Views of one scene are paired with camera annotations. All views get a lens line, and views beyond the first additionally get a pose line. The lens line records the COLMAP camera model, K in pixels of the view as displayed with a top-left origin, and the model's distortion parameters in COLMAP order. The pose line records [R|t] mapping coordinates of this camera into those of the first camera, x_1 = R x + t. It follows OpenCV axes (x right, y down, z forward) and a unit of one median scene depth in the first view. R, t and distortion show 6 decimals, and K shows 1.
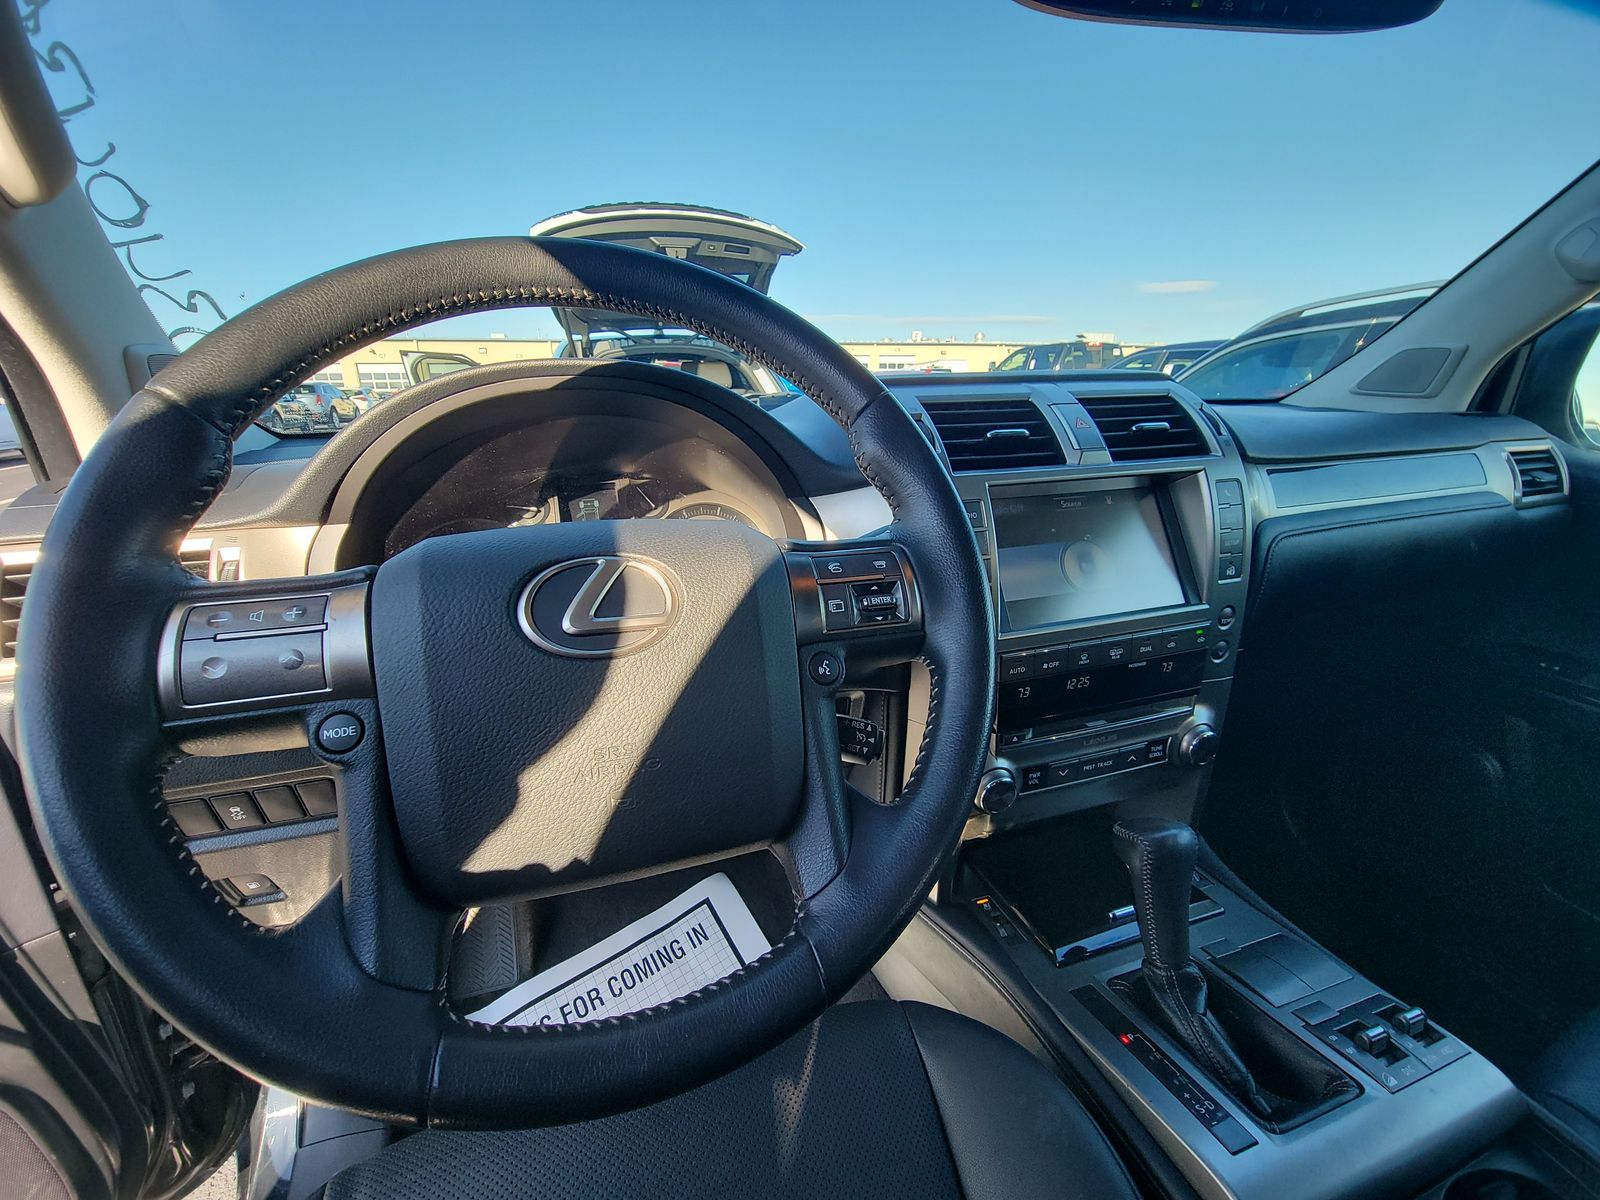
lens RADIAL K [[648.2, 0, 800.0], [0, 648.2, 600.0], [0, 0, 1]] dist [0.001067, 0.000126]
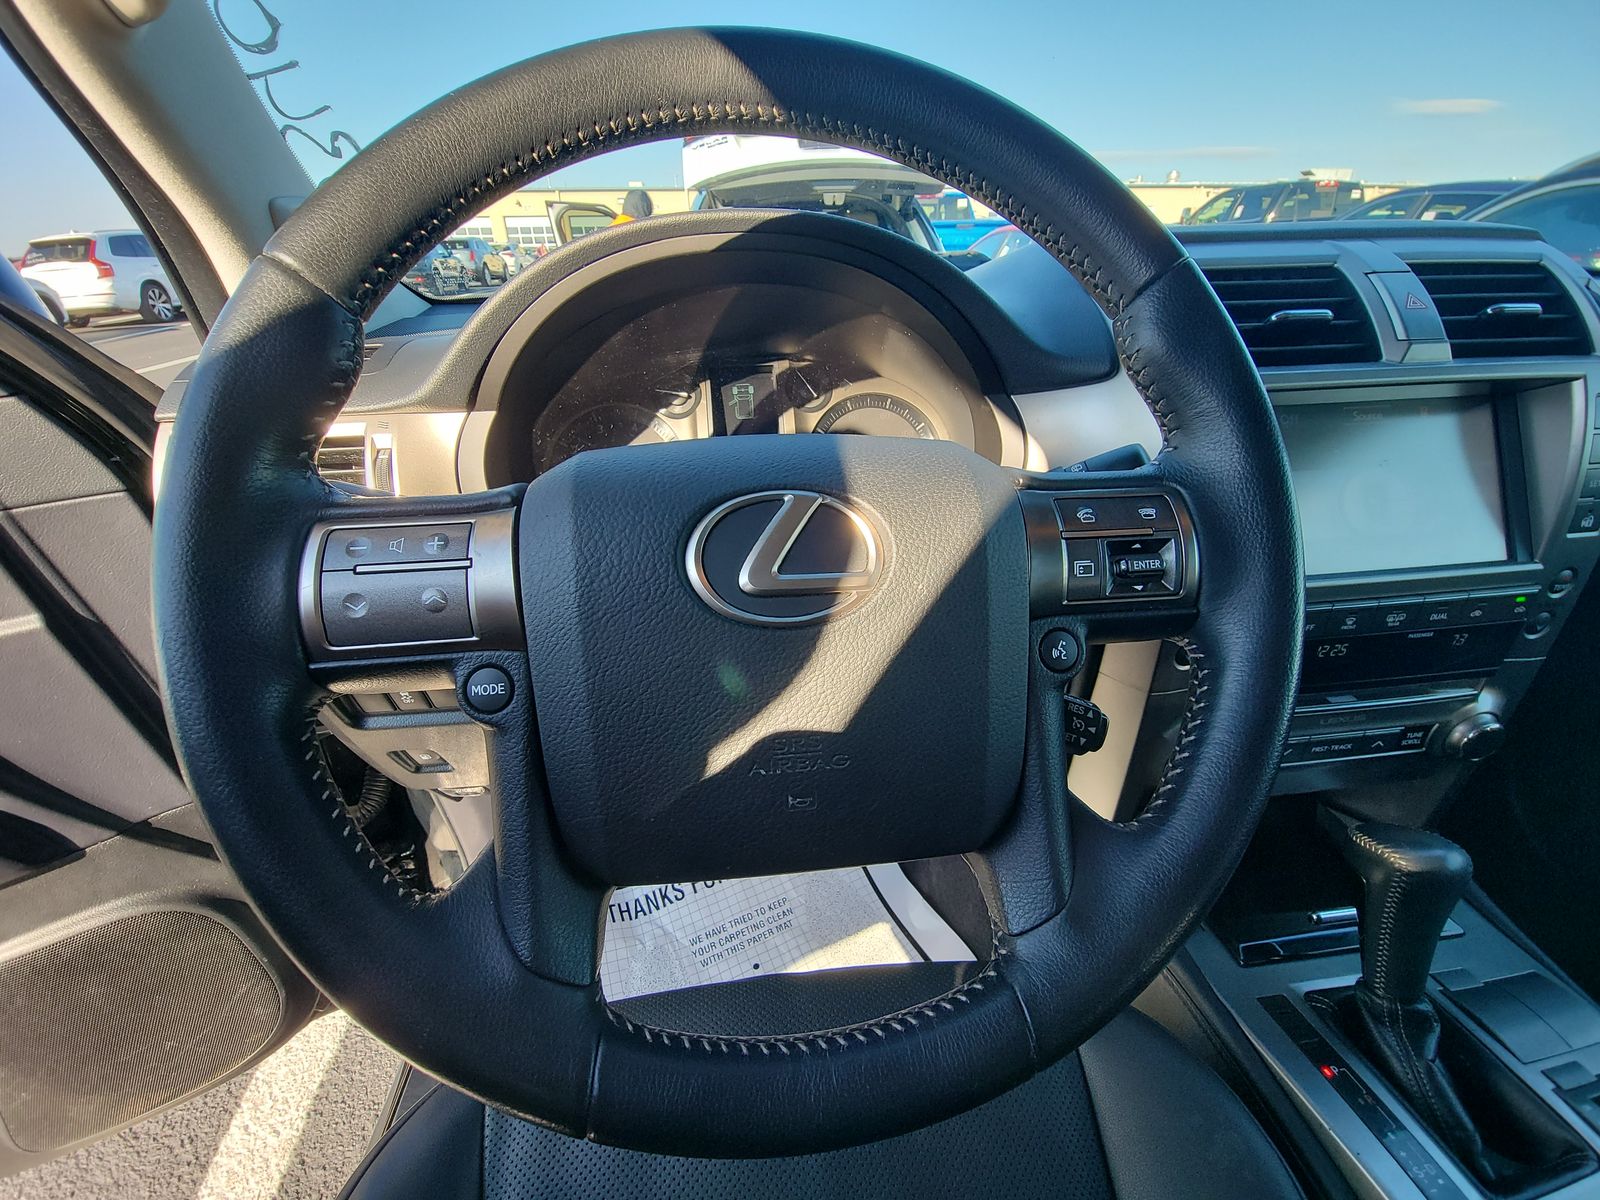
lens RADIAL K [[652.4, 0, 800.0], [0, 652.4, 600.0], [0, 0, 1]] dist [0.003207, -0.003925]
pose [[0.980241, 0.094271, -0.173898, -0.089331], [-0.060639, 0.980015, 0.189456, -0.053570], [0.188283, -0.175168, 0.966367, 0.141534]]
